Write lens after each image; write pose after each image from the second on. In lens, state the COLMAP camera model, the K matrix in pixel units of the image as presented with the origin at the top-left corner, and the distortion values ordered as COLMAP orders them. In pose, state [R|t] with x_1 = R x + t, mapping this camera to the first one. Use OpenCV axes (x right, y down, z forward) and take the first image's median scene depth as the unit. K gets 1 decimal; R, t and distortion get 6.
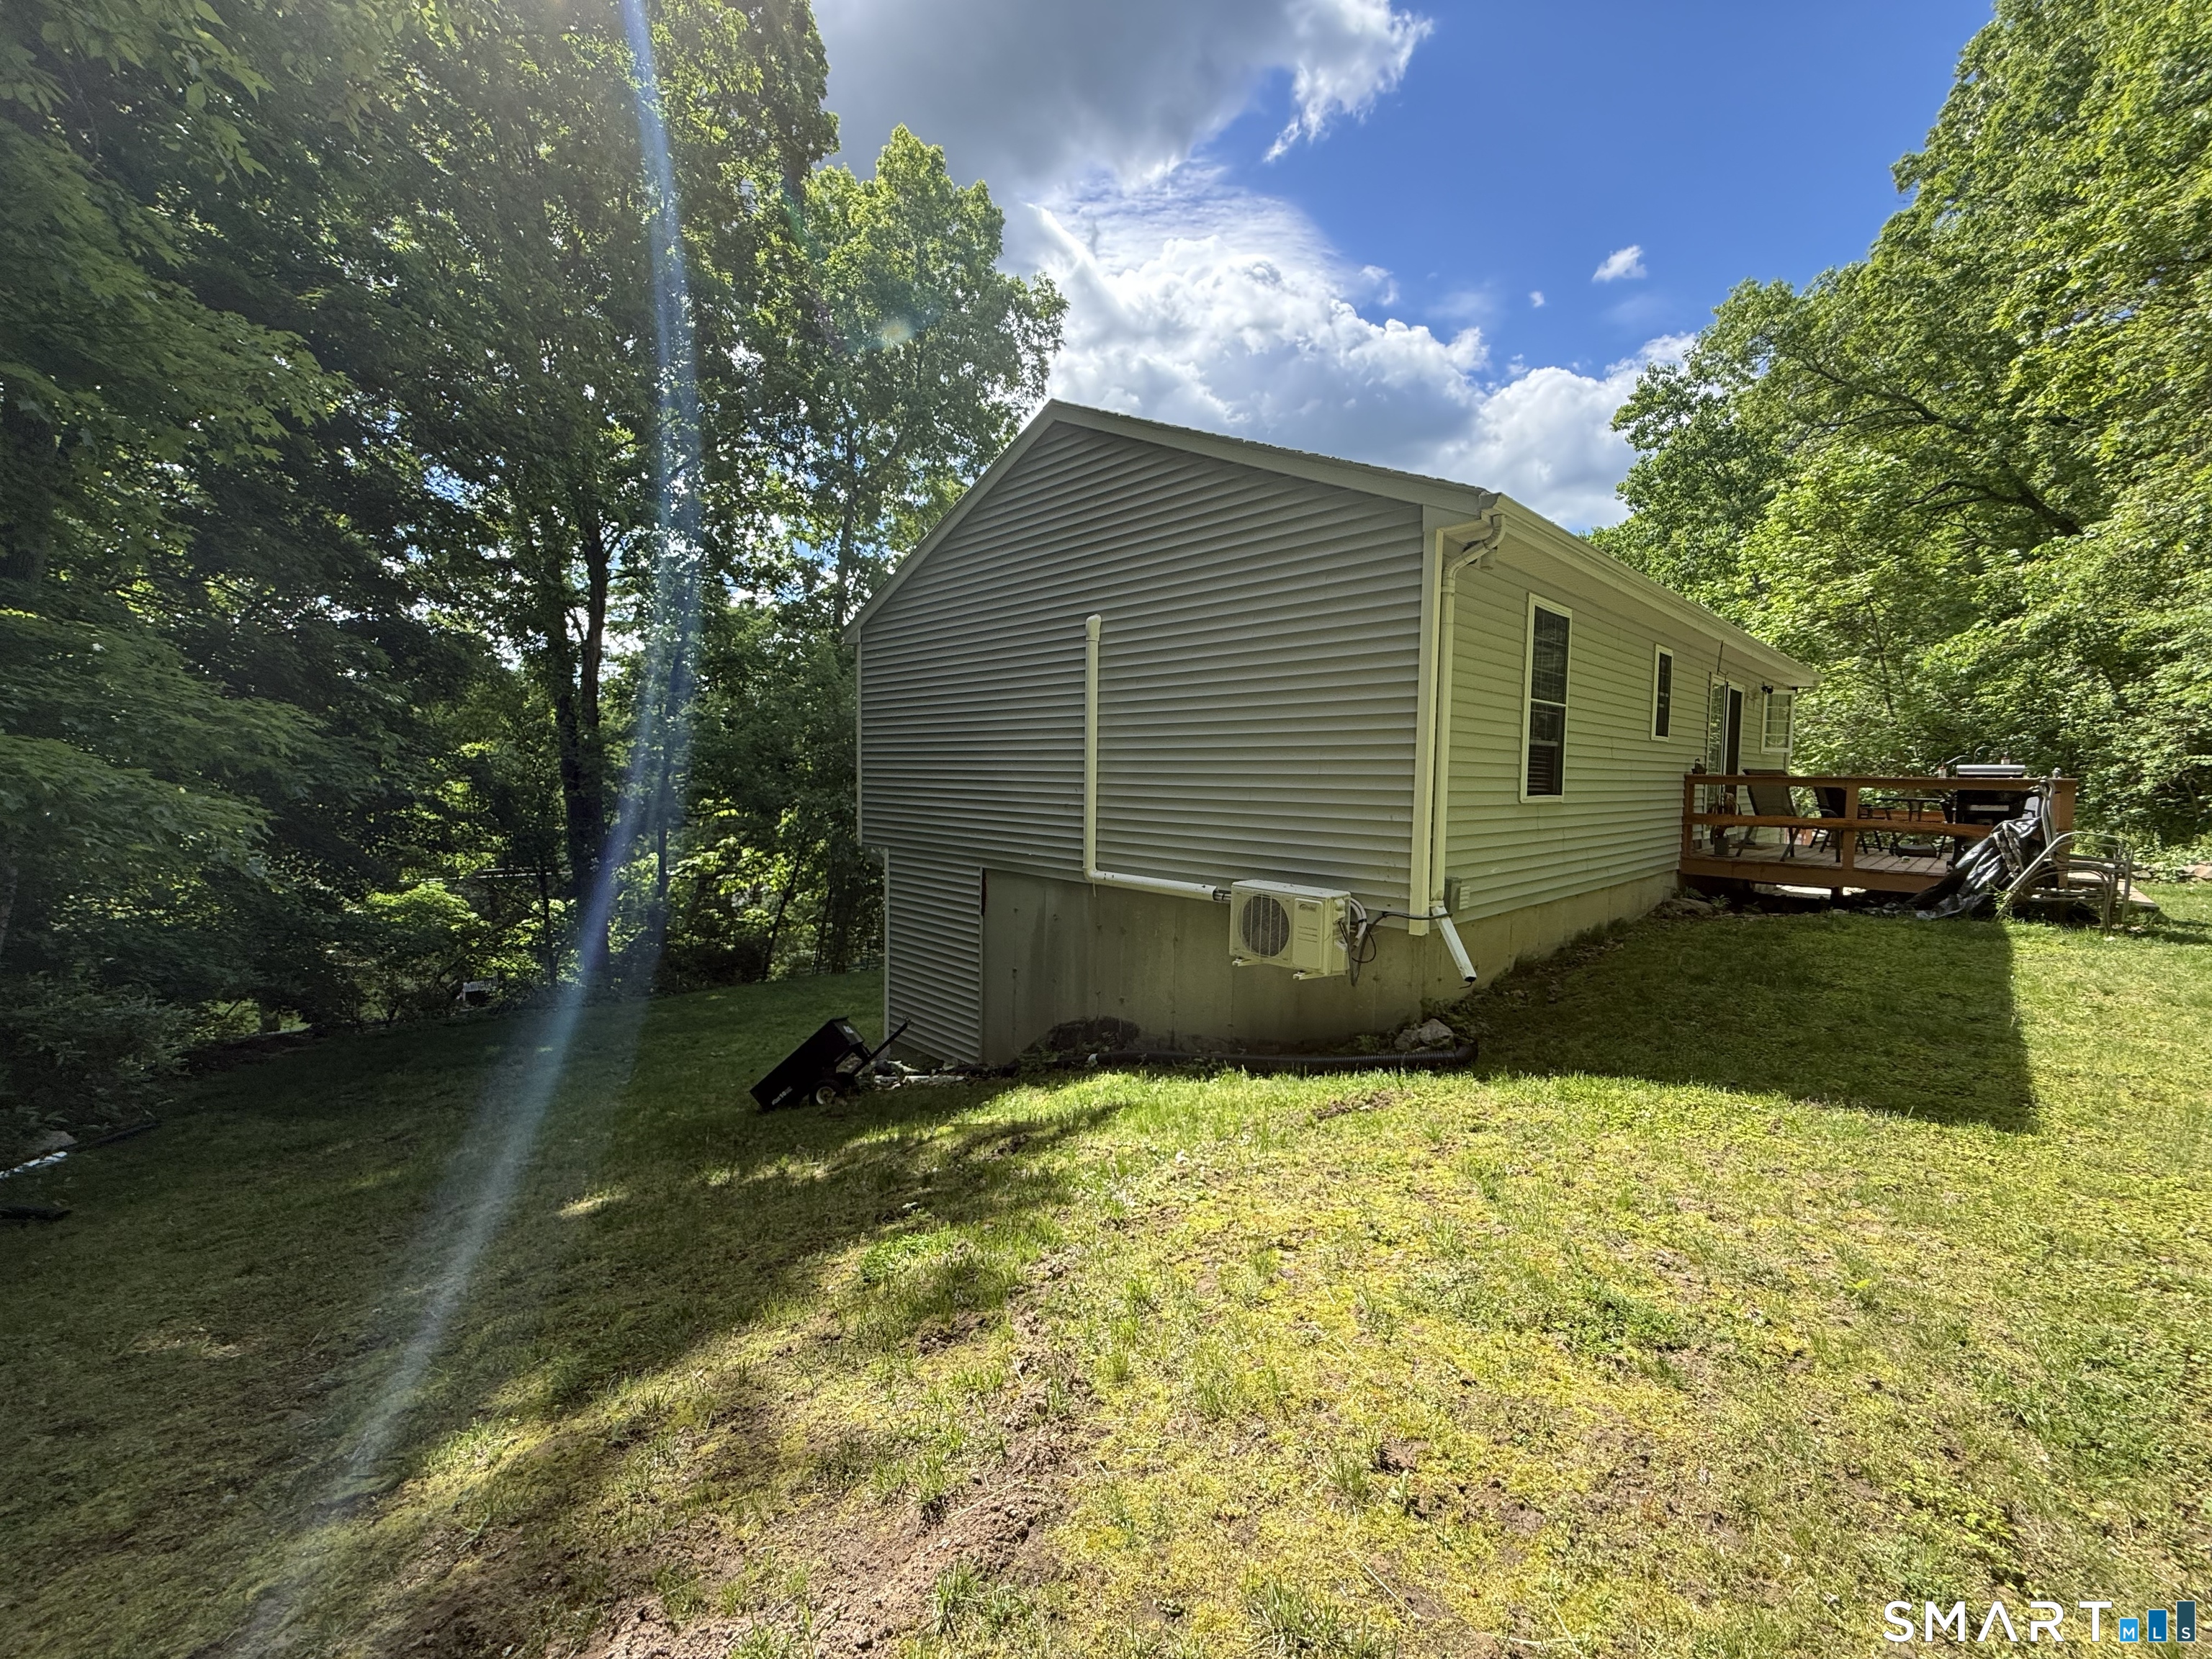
lens RADIAL K [[880.7, 0, 1102.6], [0, 880.7, 859.8], [0, 0, 1]] dist [-0.000444, -0.000305]
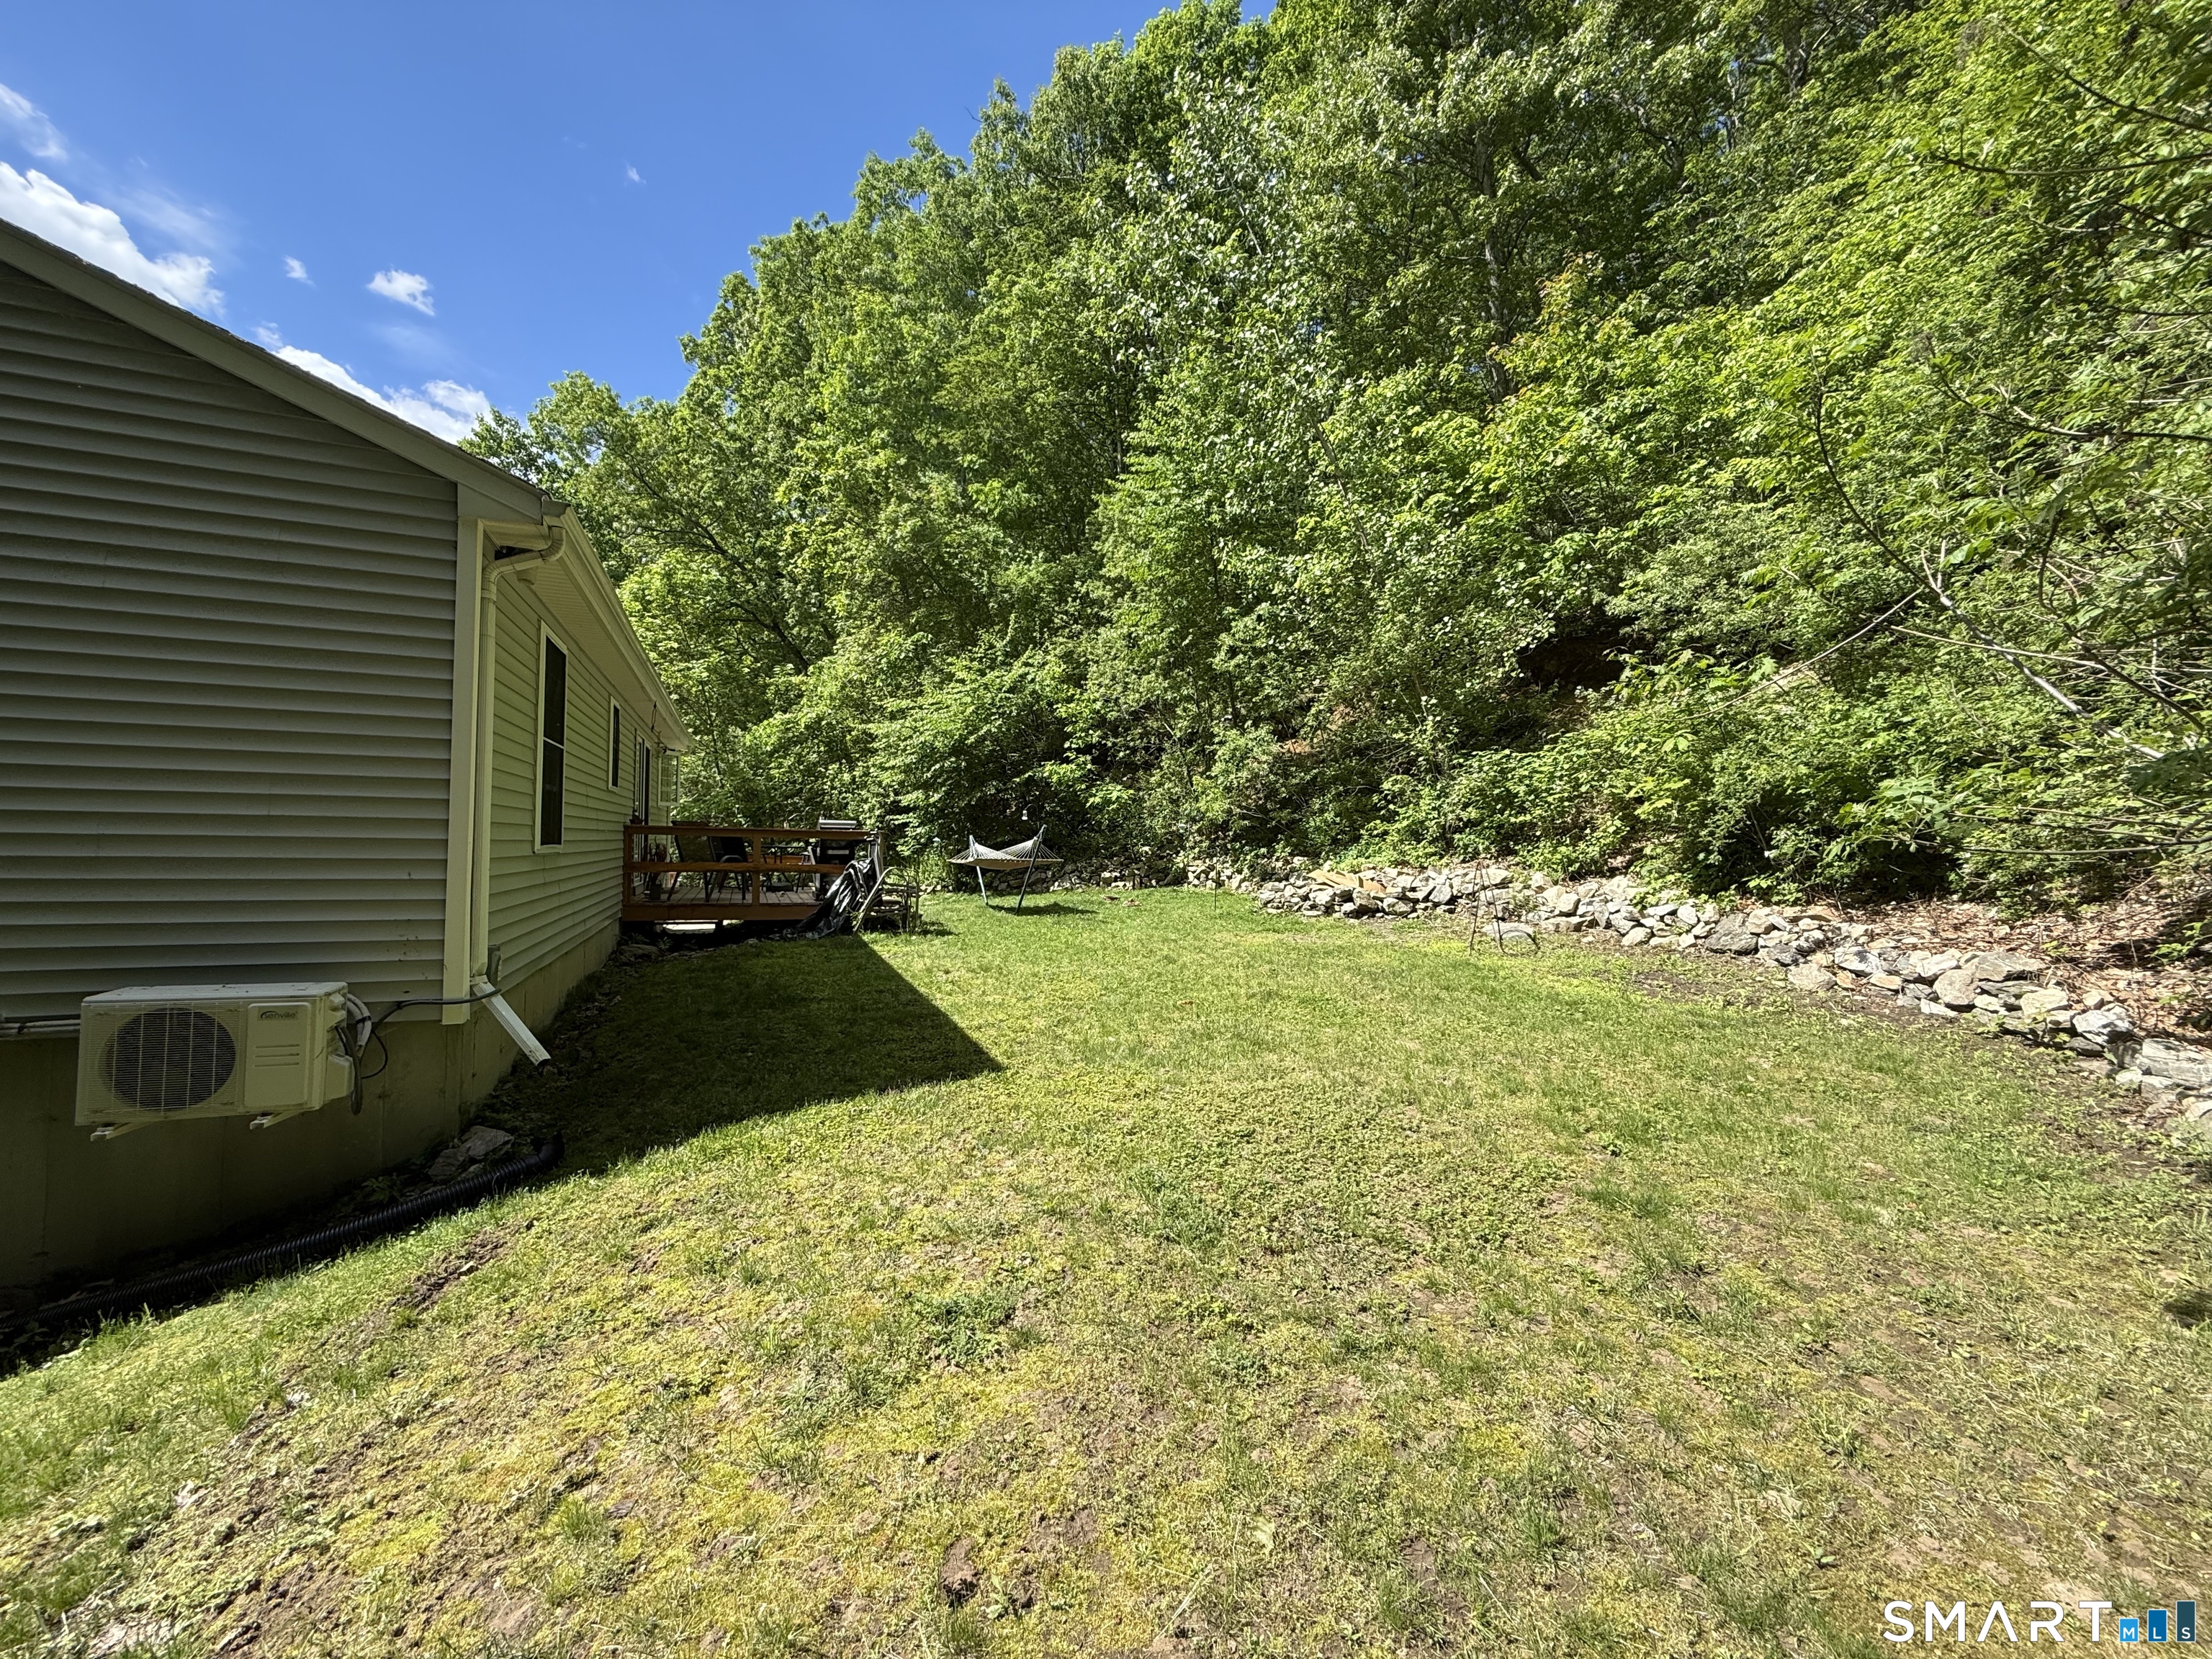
lens RADIAL K [[880.7, 0, 1116.4], [0, 880.7, 841.0], [0, 0, 1]] dist [-0.000444, -0.000305]
pose [[0.372738, -0.004169, 0.927927, -0.143929], [0.079246, 0.996480, -0.027355, -0.007758], [-0.924547, 0.083731, 0.371756, 0.156660]]
